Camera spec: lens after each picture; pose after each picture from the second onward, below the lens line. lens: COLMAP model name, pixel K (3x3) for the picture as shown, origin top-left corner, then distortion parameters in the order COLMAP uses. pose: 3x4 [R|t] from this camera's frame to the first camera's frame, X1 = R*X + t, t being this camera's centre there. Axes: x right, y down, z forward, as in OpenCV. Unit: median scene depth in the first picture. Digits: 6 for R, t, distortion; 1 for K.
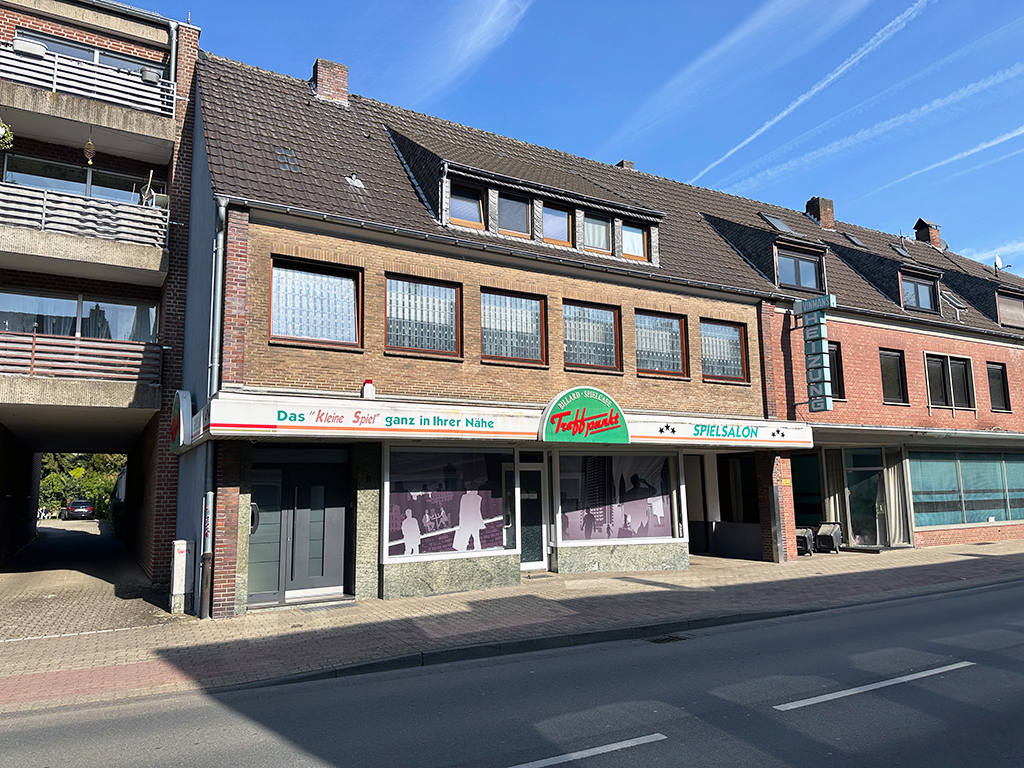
lens RADIAL K [[717.5, 0, 517.3], [0, 717.5, 387.0], [0, 0, 1]] dist [0.016408, -0.042696]
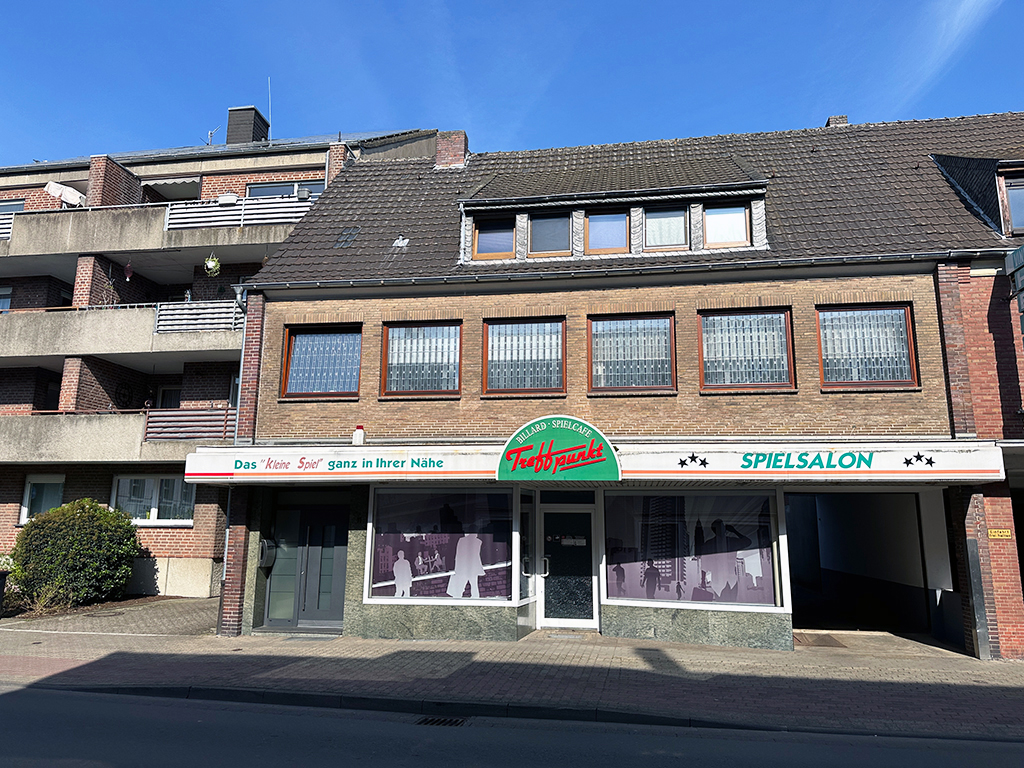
lens RADIAL K [[717.5, 0, 507.1], [0, 717.5, 386.9], [0, 0, 1]] dist [0.016408, -0.042696]
pose [[0.770307, -0.102034, -0.629457, 0.539555], [0.067804, 0.994625, -0.078251, 0.025802], [0.634058, 0.017597, 0.773085, 0.267263]]
